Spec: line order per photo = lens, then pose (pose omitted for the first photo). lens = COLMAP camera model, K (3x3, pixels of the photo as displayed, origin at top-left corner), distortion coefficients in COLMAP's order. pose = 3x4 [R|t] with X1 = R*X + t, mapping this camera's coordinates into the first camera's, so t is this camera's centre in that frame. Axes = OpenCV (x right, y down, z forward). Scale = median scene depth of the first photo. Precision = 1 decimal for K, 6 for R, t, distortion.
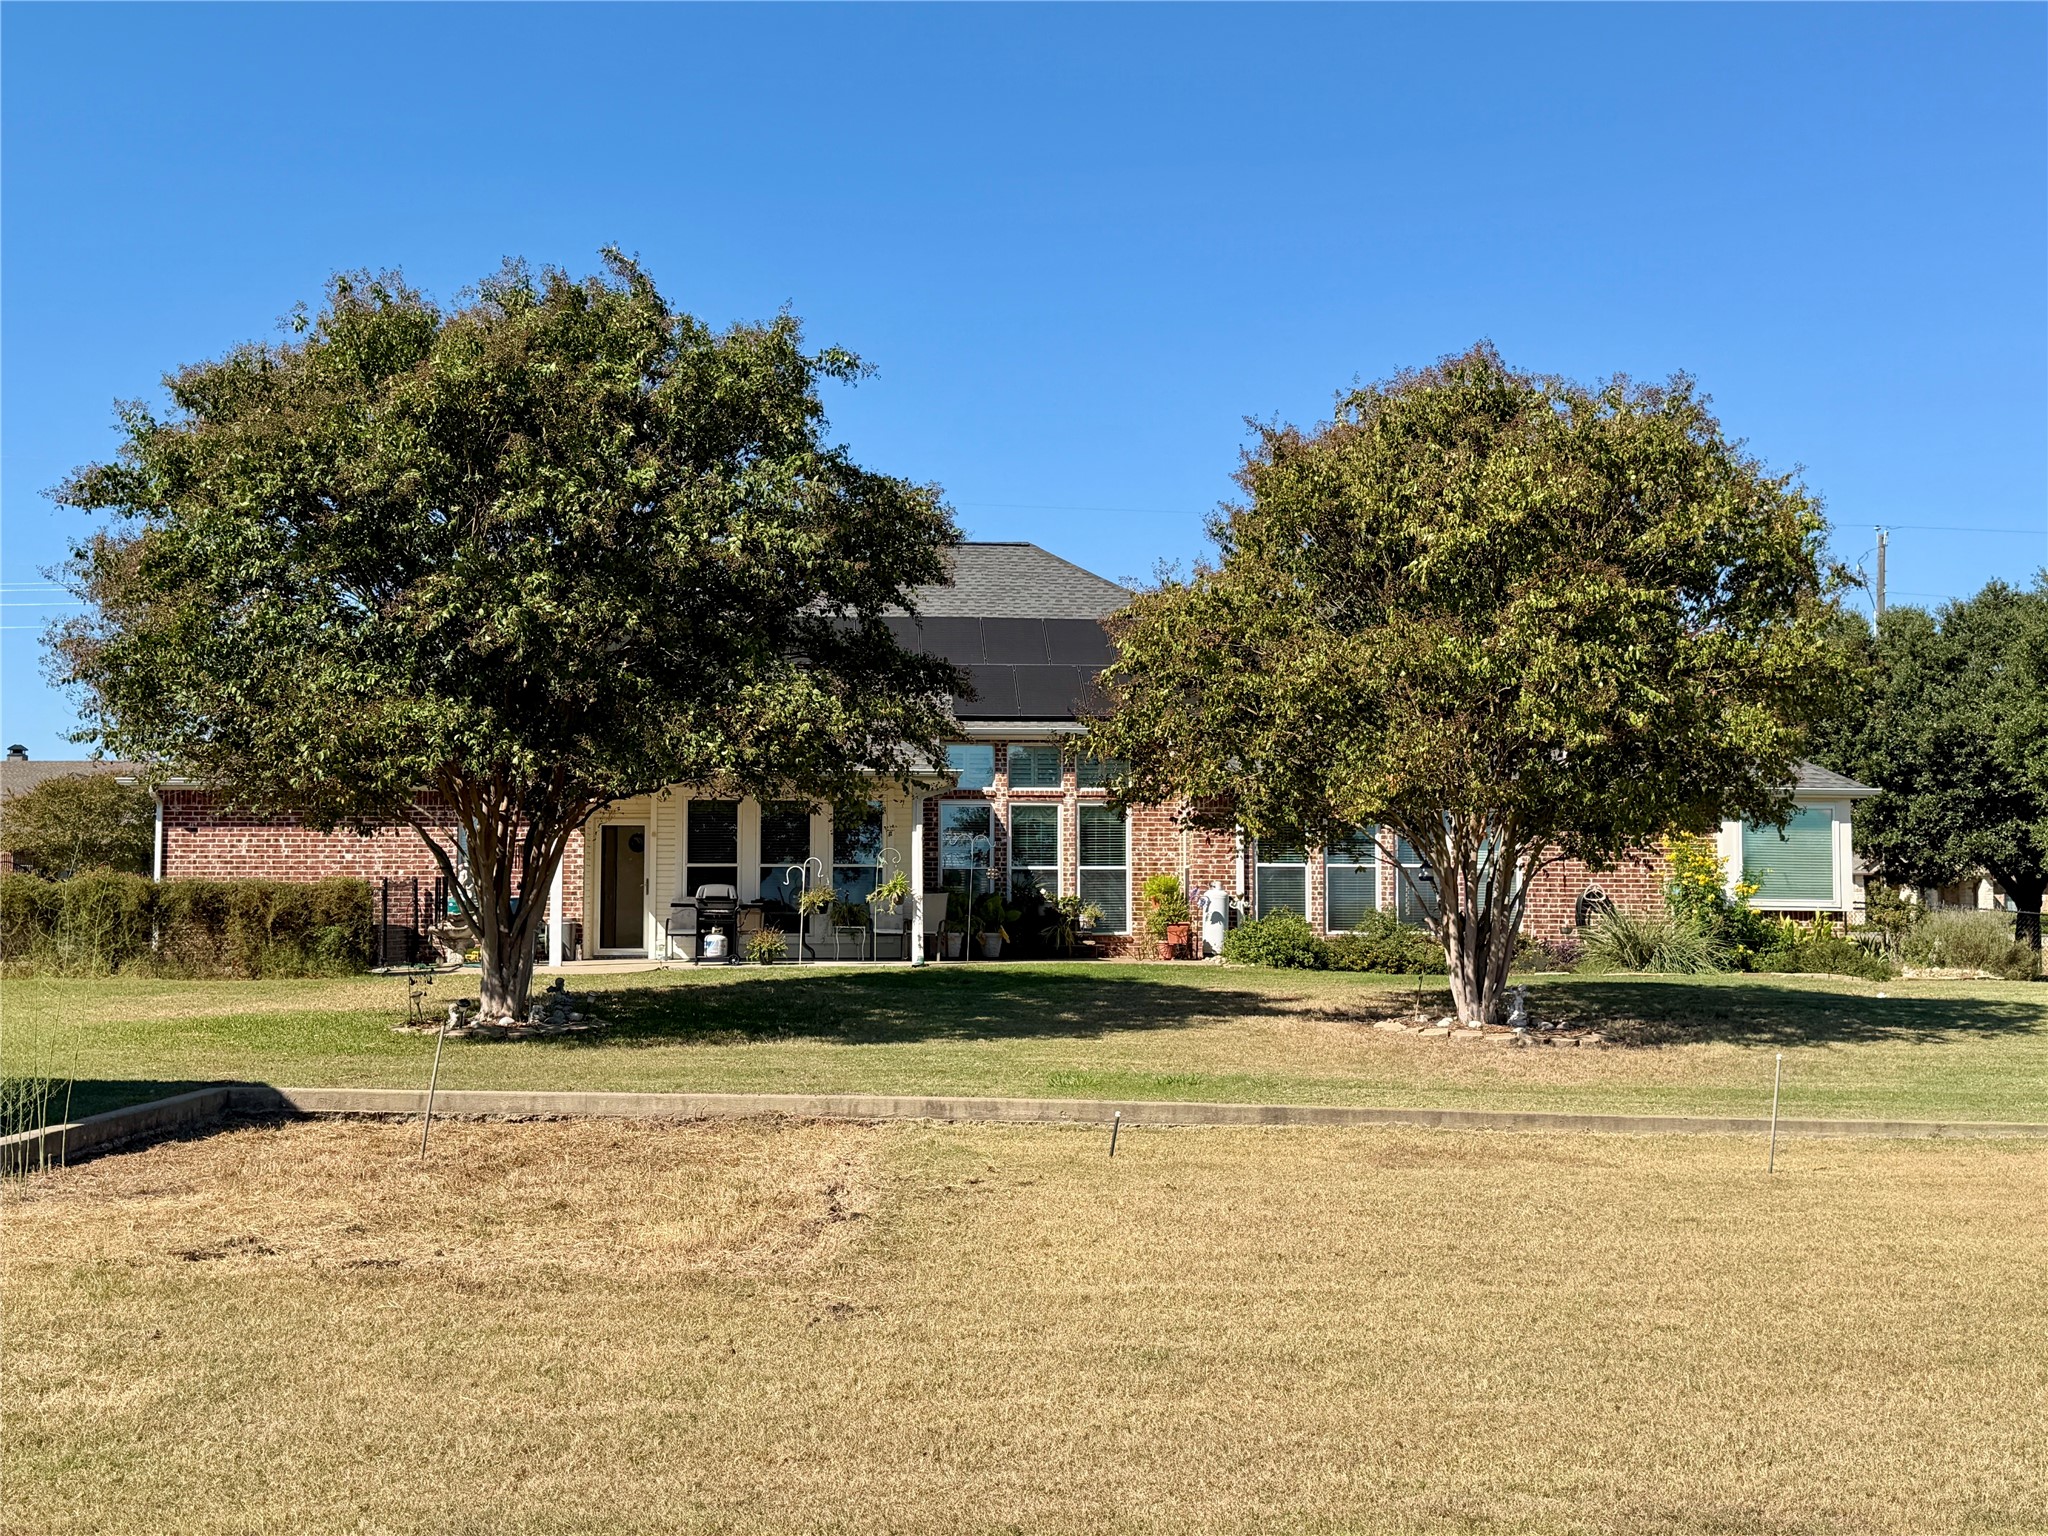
lens RADIAL K [[2153.9, 0, 1024.0], [0, 2153.9, 768.0], [0, 0, 1]] dist [0.097710, 0.000479]
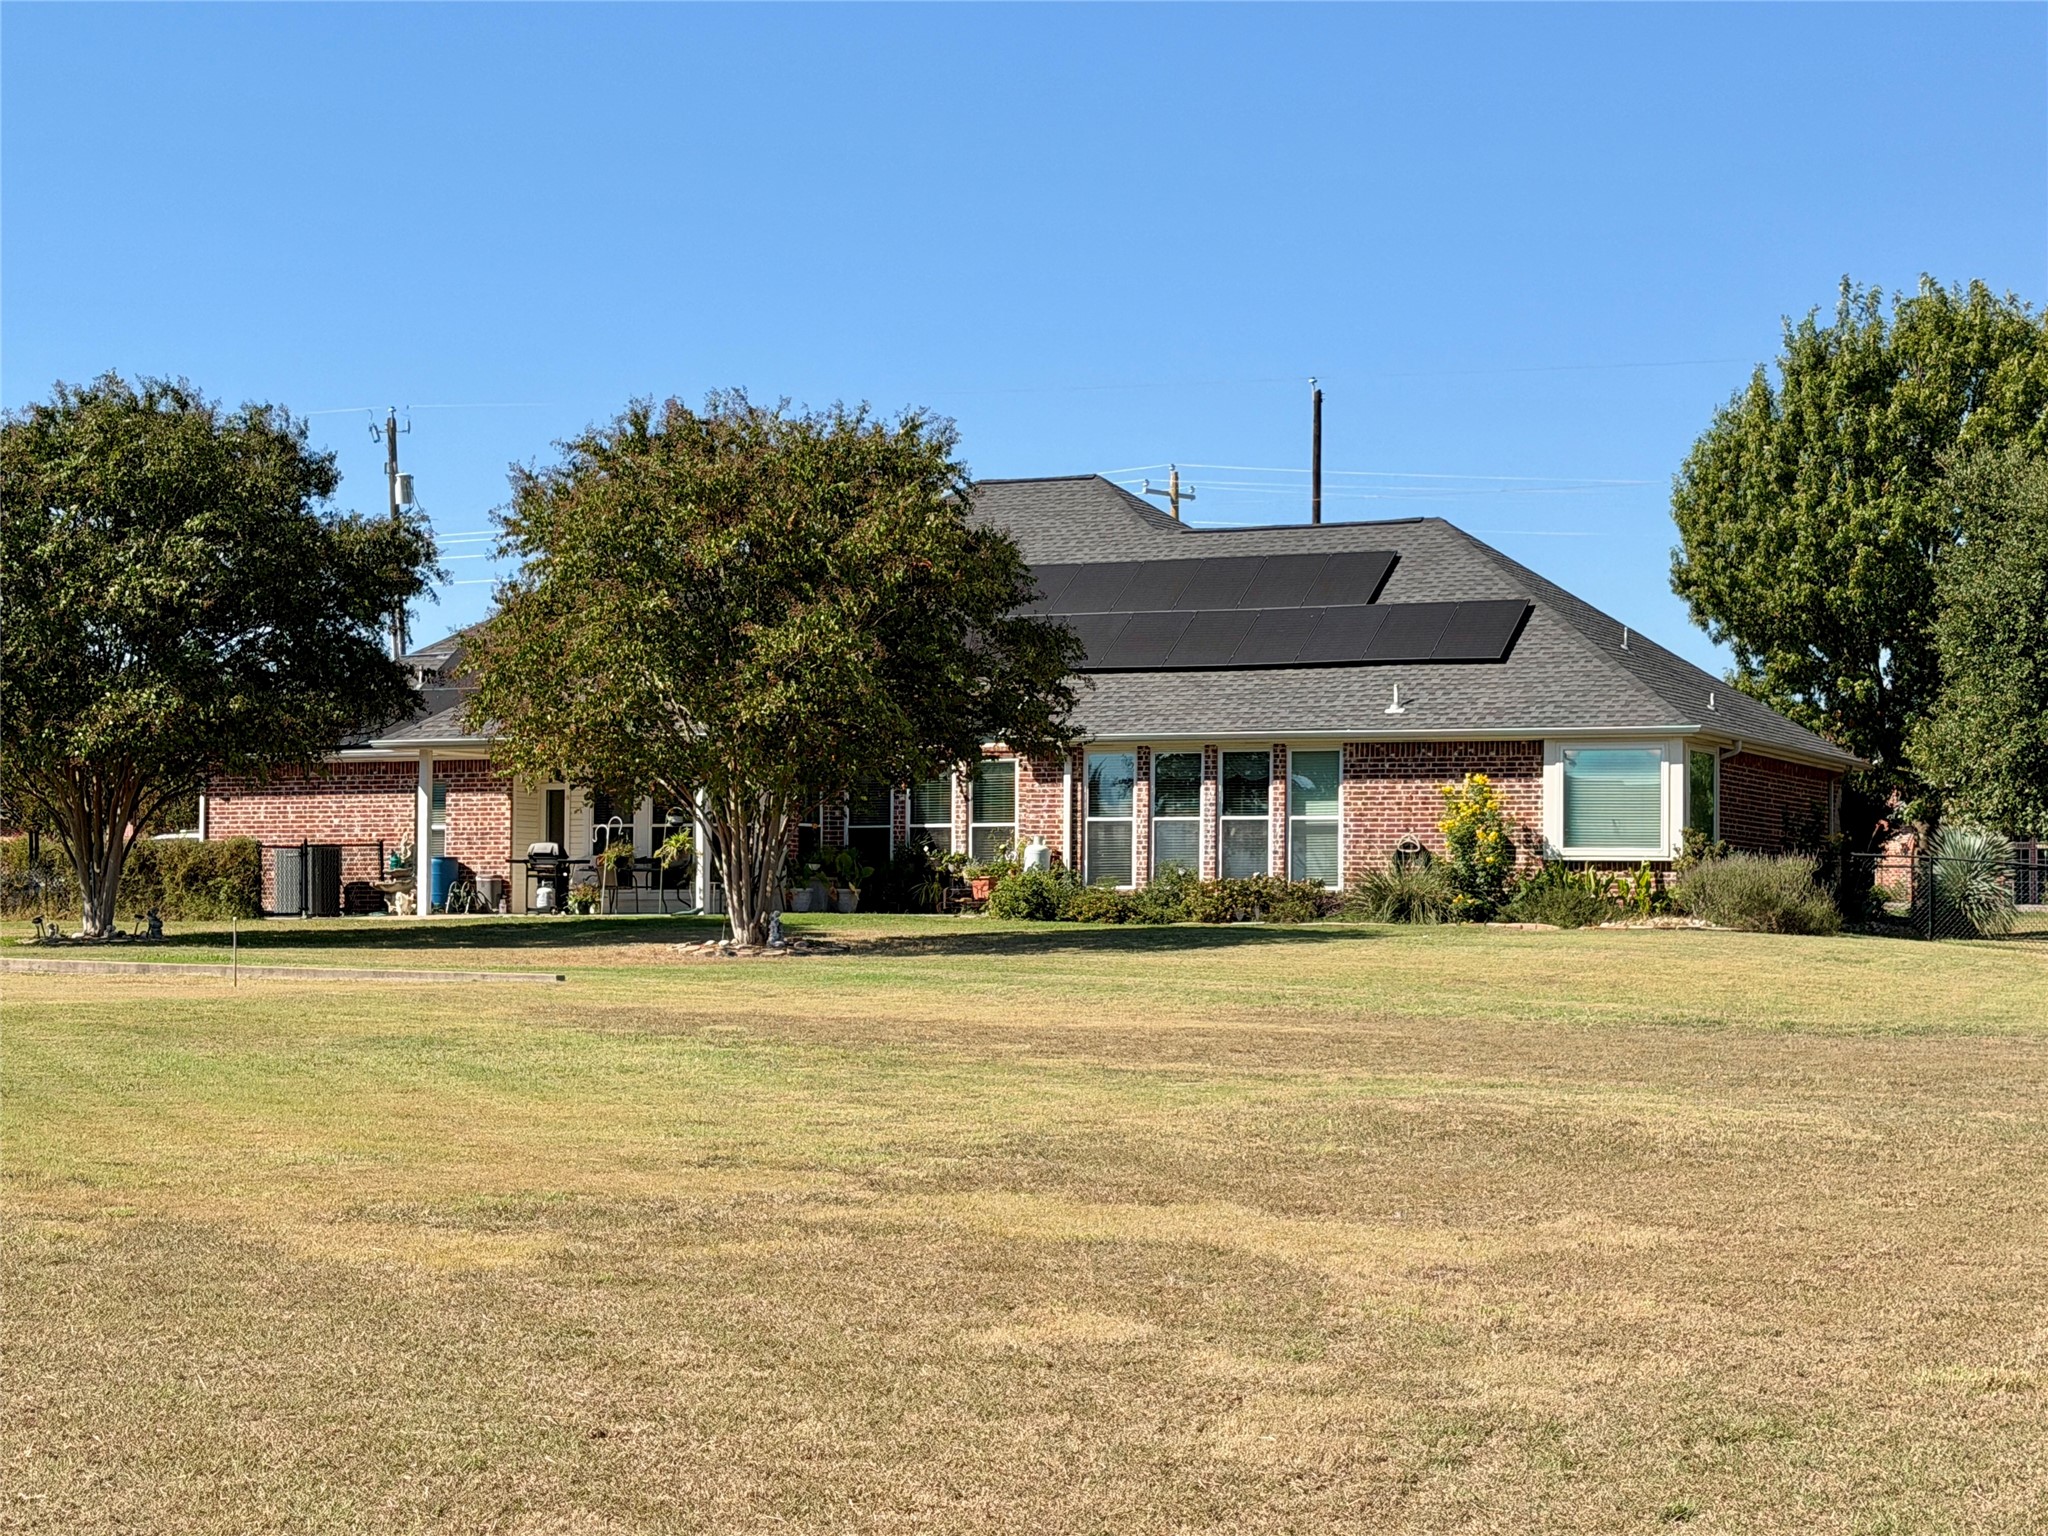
lens RADIAL K [[3661.9, 0, 1024.0], [0, 3661.9, 768.0], [0, 0, 1]] dist [0.144098, 0.022973]
pose [[0.875254, -0.019542, -0.483269, 0.900310], [0.029467, 0.999482, 0.012952, -0.000746], [0.482766, -0.025577, 0.875376, -0.479236]]
